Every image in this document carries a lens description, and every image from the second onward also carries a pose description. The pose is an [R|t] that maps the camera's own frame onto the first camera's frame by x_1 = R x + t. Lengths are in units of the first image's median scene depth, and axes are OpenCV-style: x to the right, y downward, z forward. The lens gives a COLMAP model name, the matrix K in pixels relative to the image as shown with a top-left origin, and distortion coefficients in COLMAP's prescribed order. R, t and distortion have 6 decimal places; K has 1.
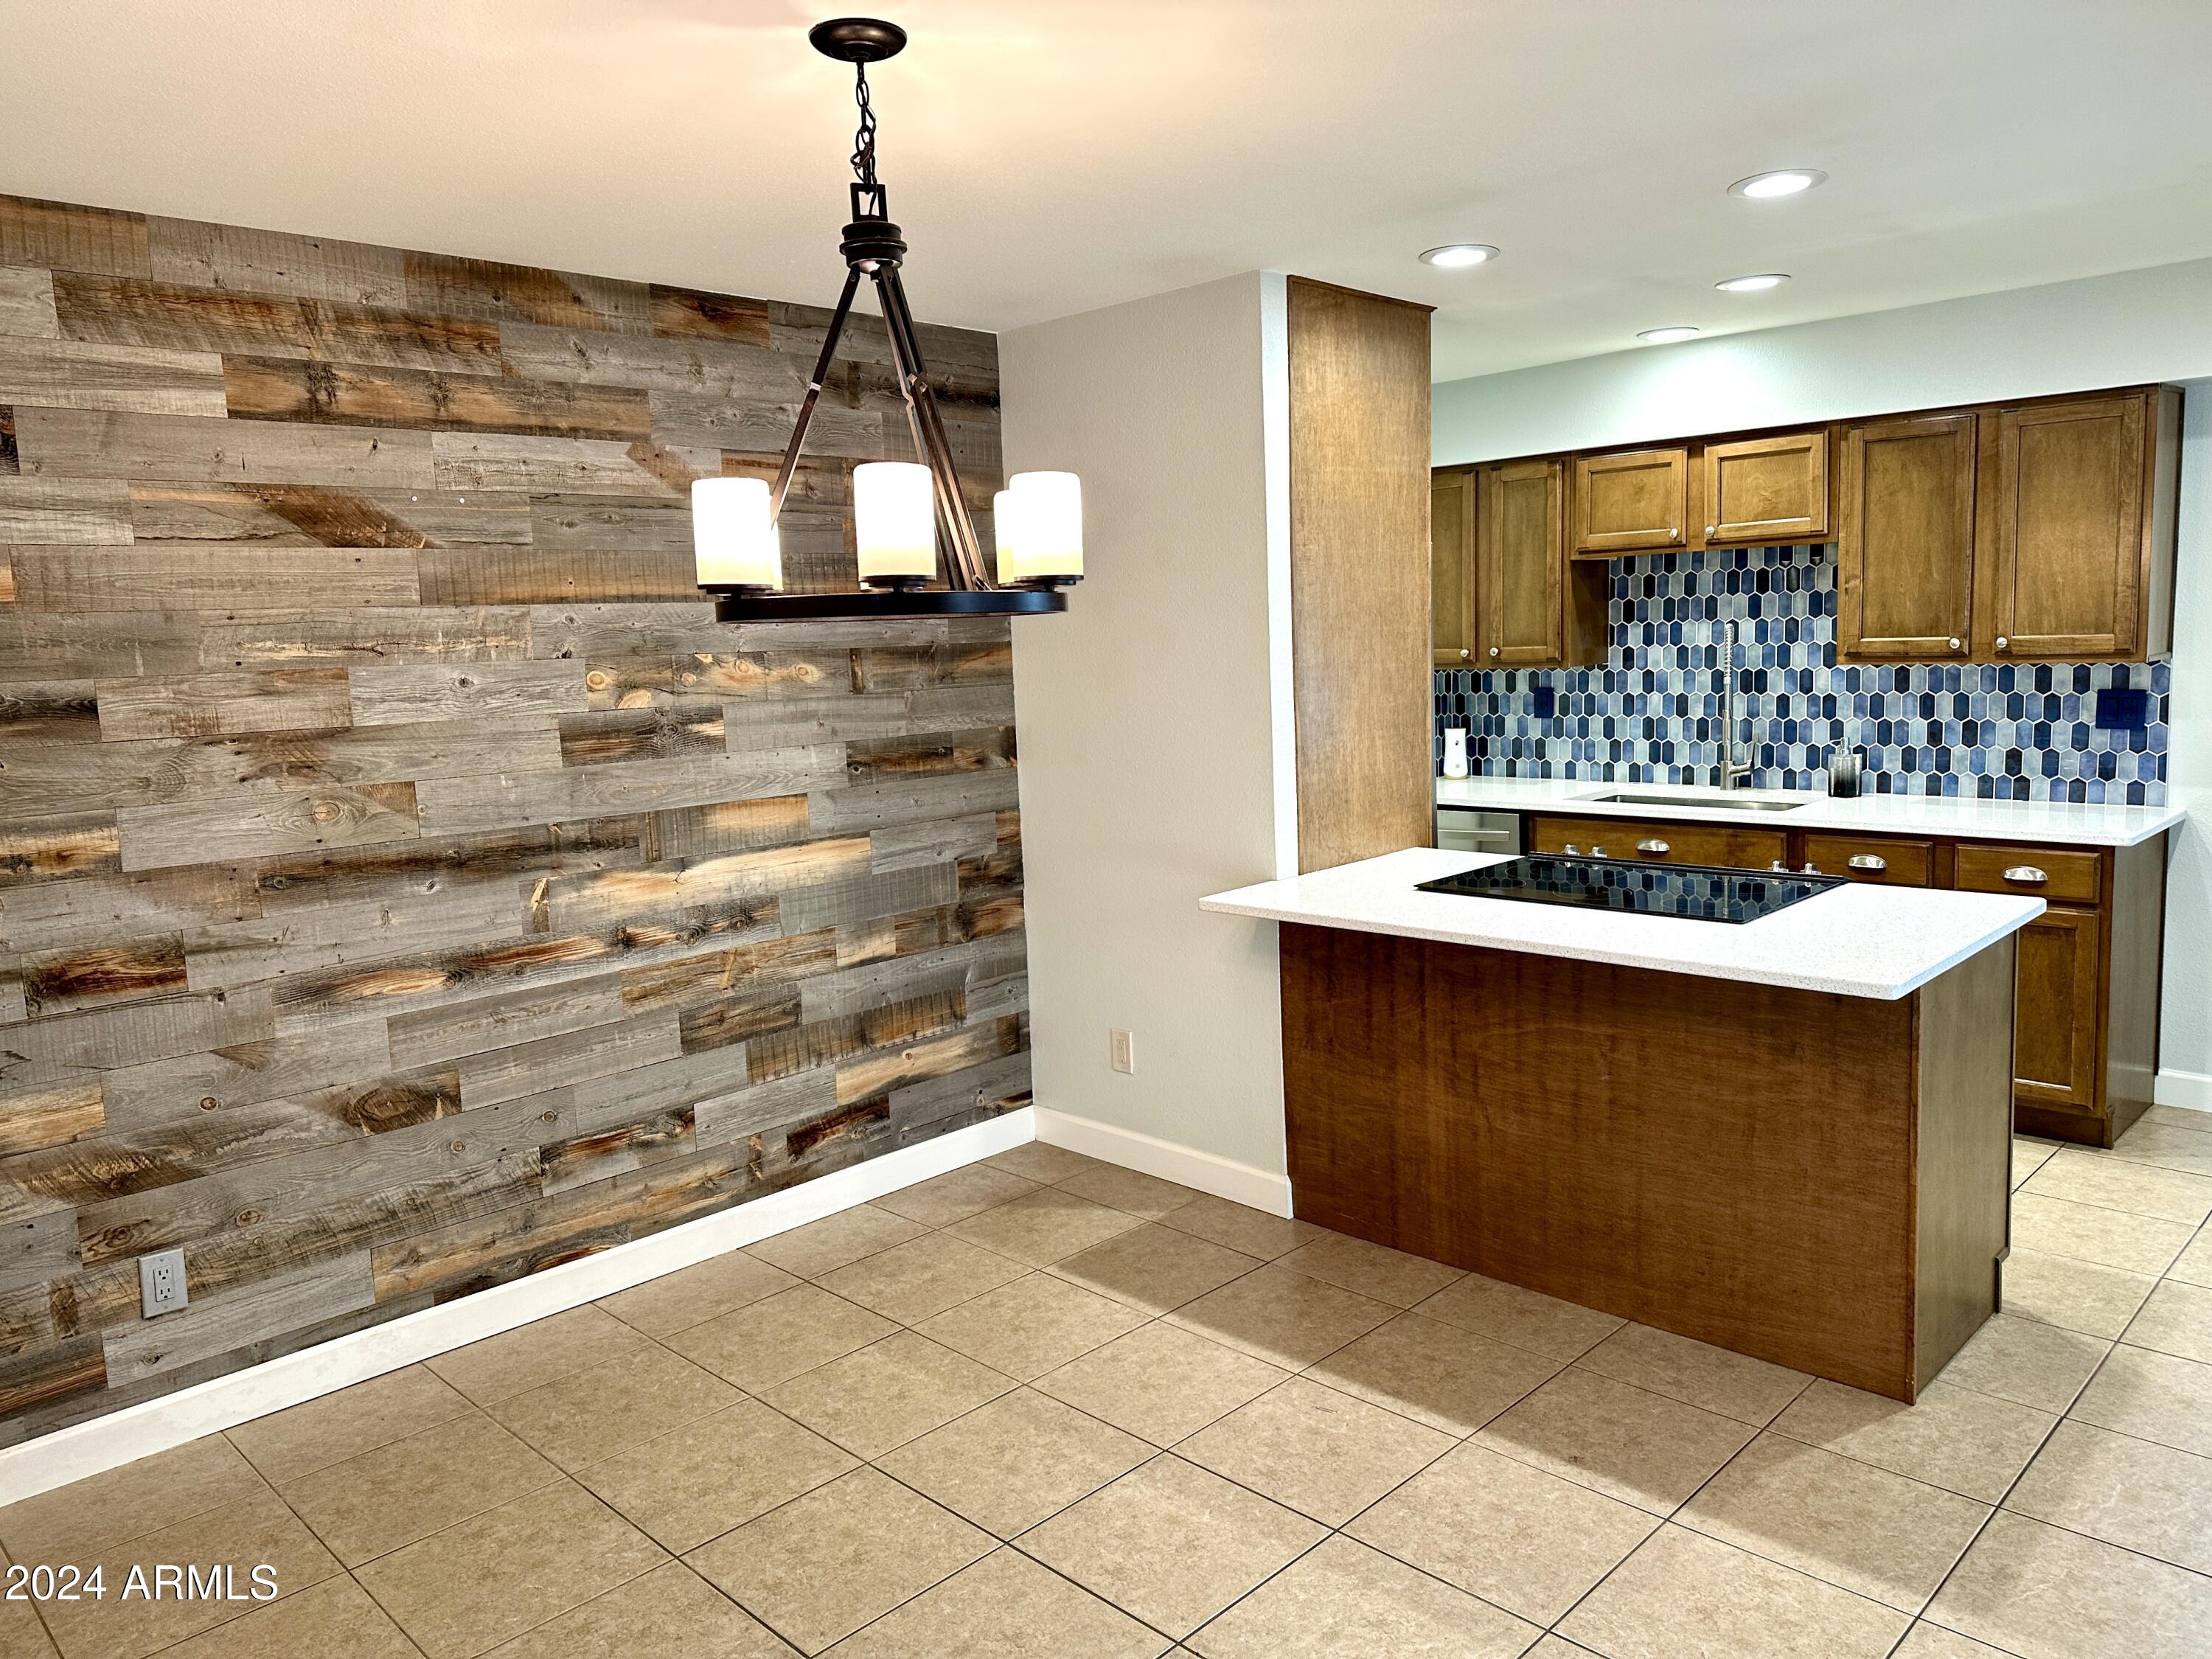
lens RADIAL K [[1542.9, 0, 1107.8], [0, 1542.9, 824.3], [0, 0, 1]] dist [0.079198, -0.100209]
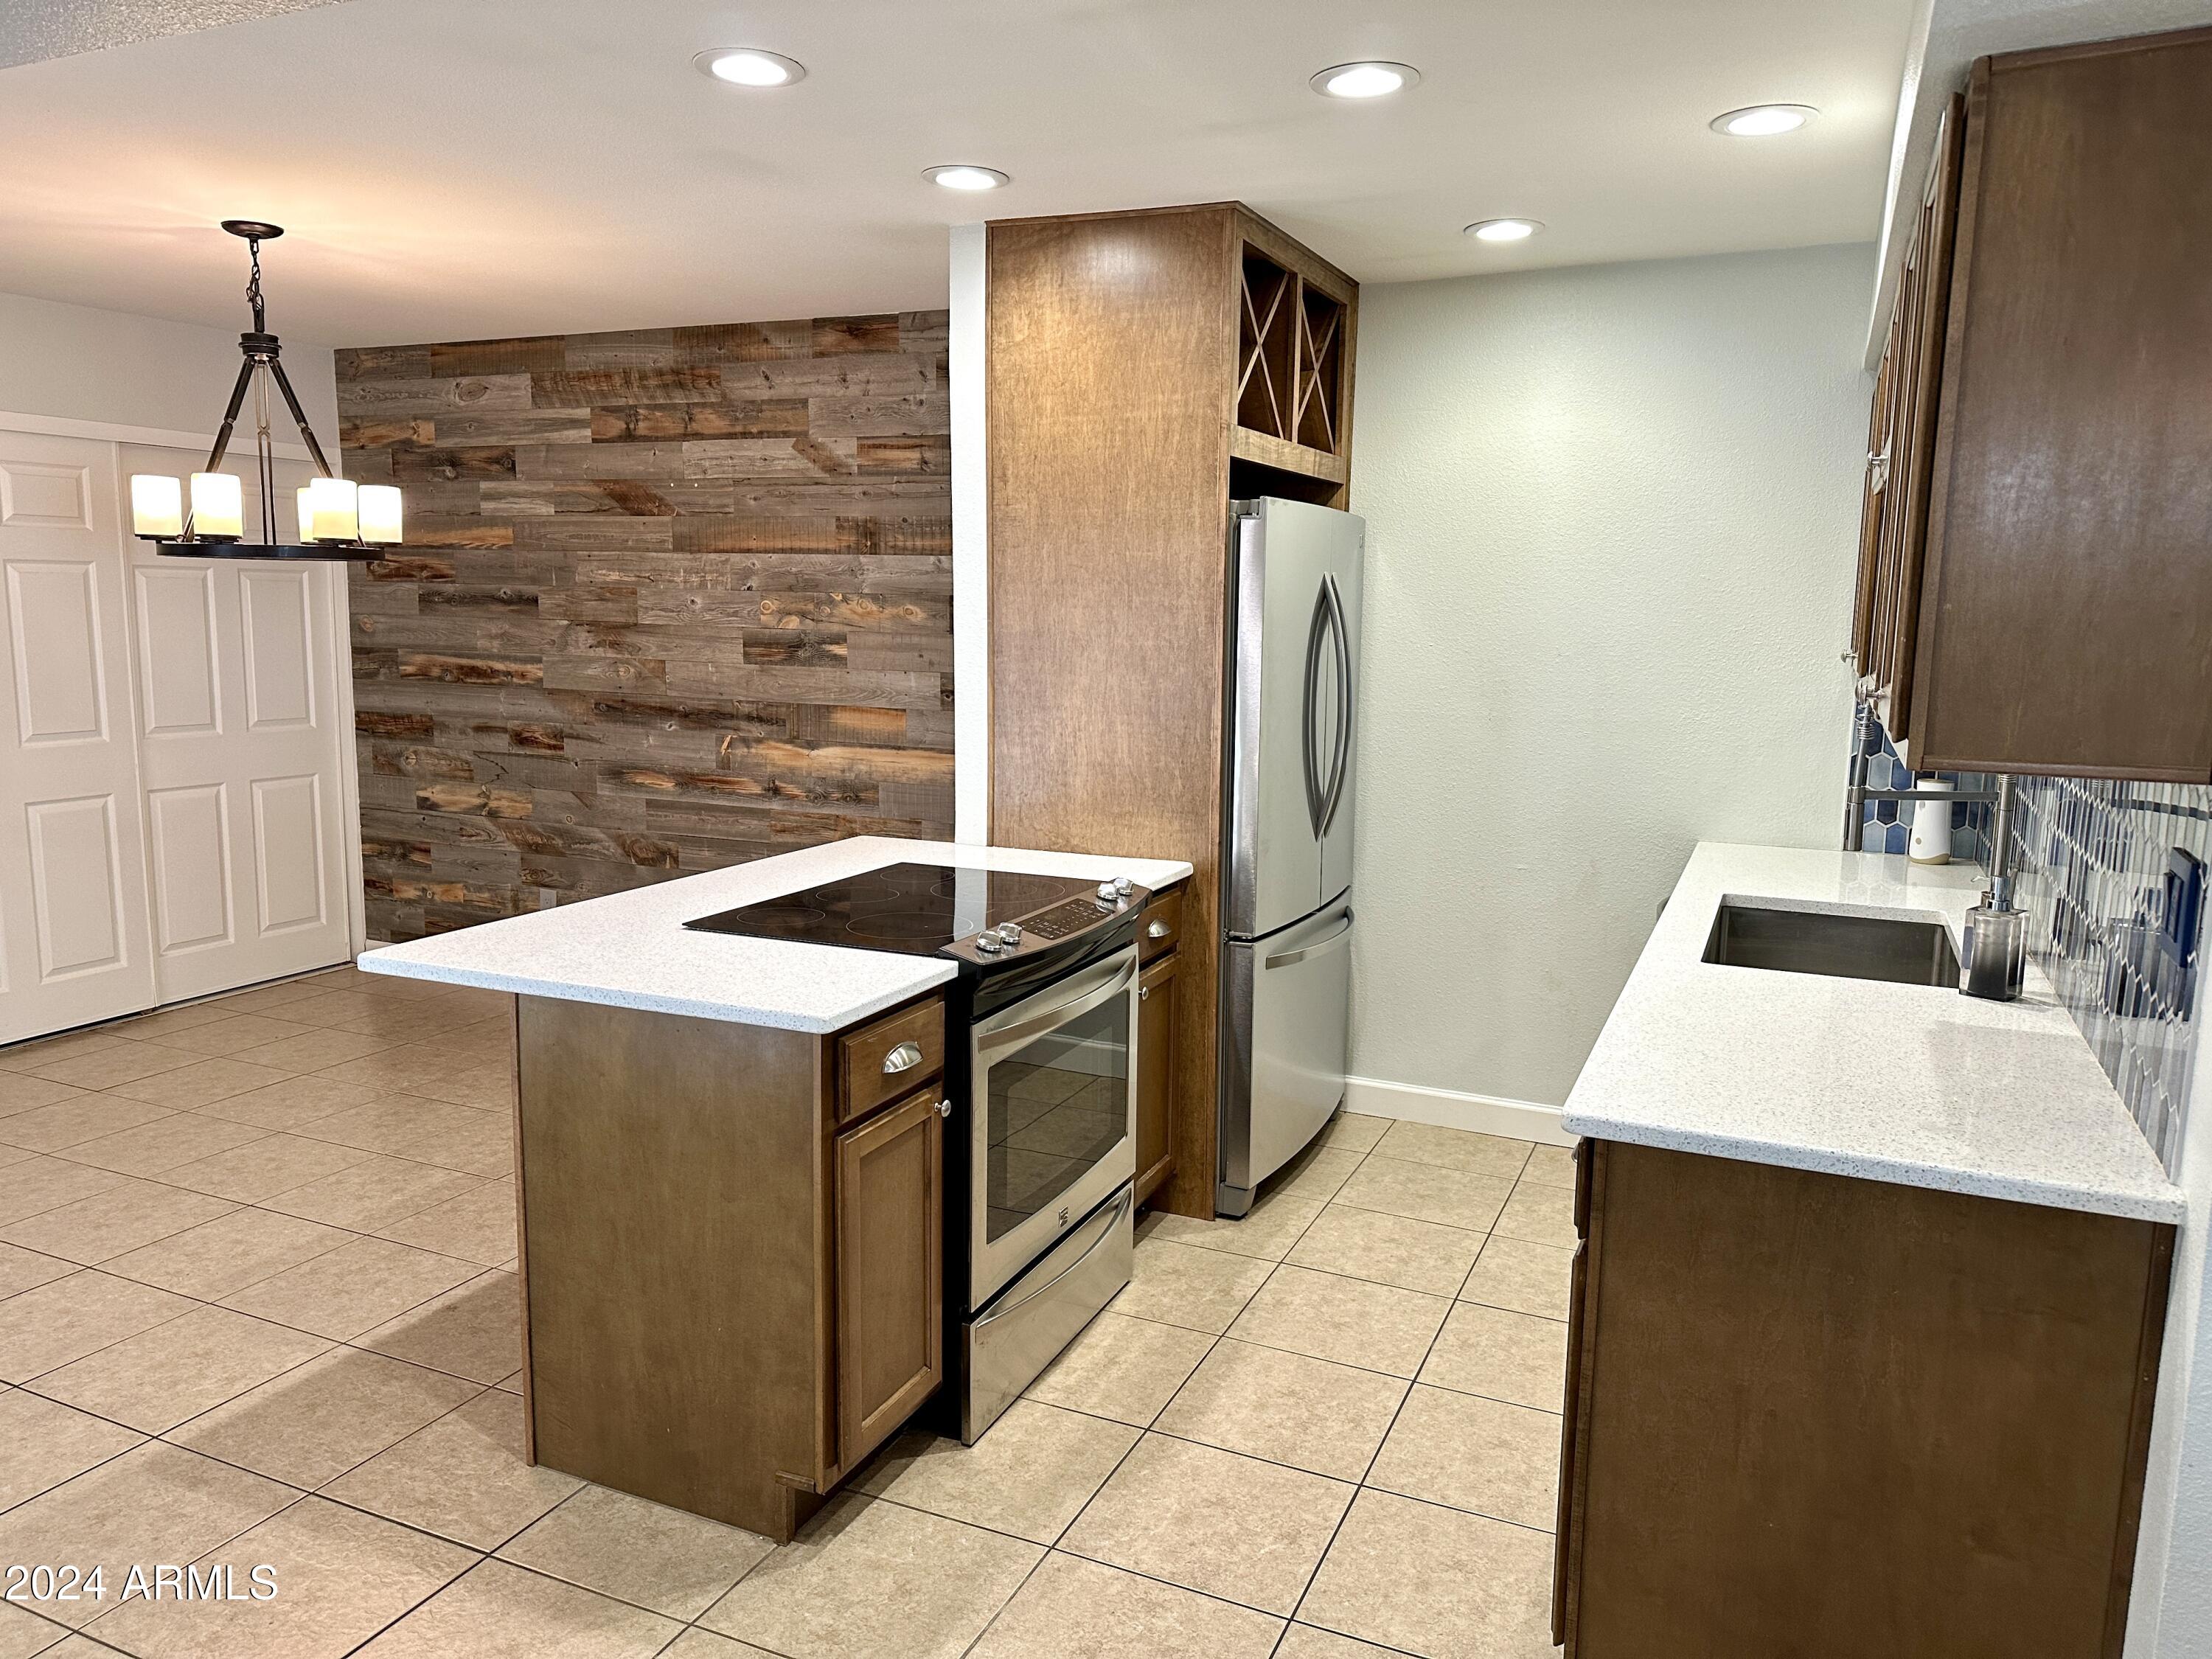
lens RADIAL K [[1542.9, 0, 1113.3], [0, 1542.9, 852.4], [0, 0, 1]] dist [0.079198, -0.100209]
pose [[0.348286, 0.194344, -0.917021, 1.054803], [-0.148698, 0.977340, 0.150652, -0.122974], [0.925519, 0.083889, 0.369293, 0.716940]]
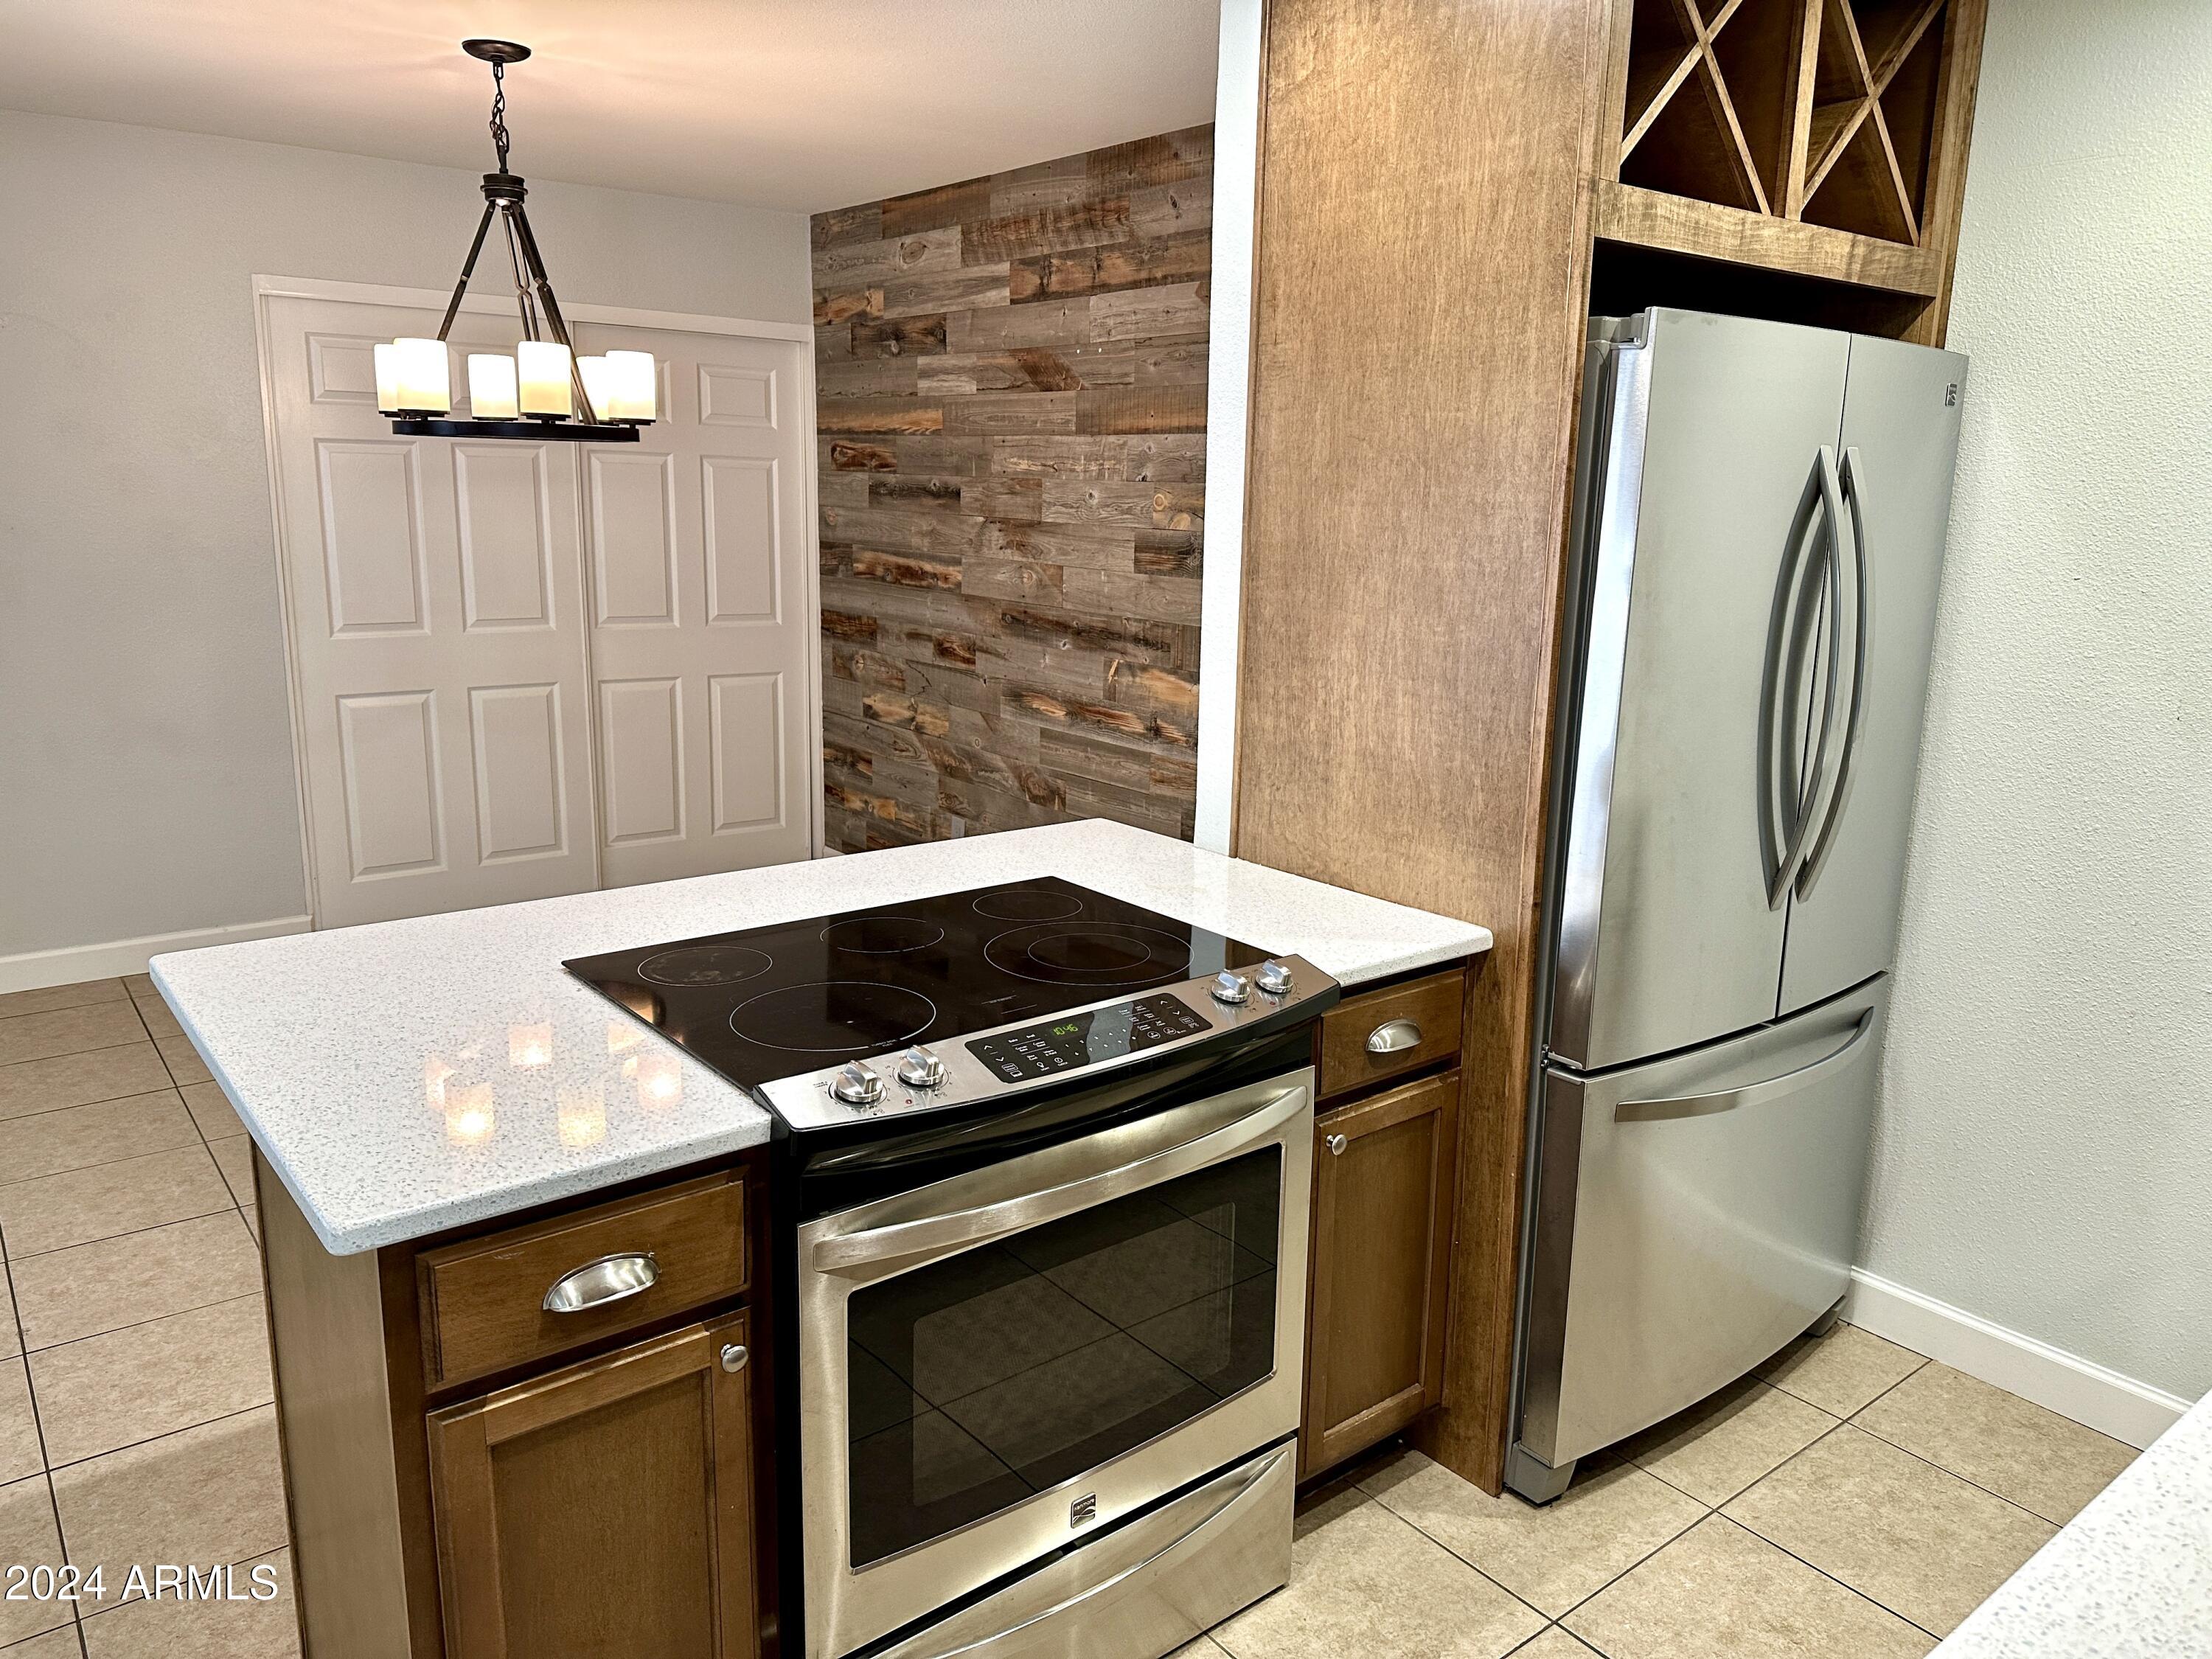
lens RADIAL K [[1542.9, 0, 1115.3], [0, 1542.9, 836.2], [0, 0, 1]] dist [0.079198, -0.100209]
pose [[-0.125220, 0.257522, -0.958124, 0.774195], [-0.144140, 0.950757, 0.274380, -0.152780], [0.981603, 0.172462, -0.081934, 1.009678]]
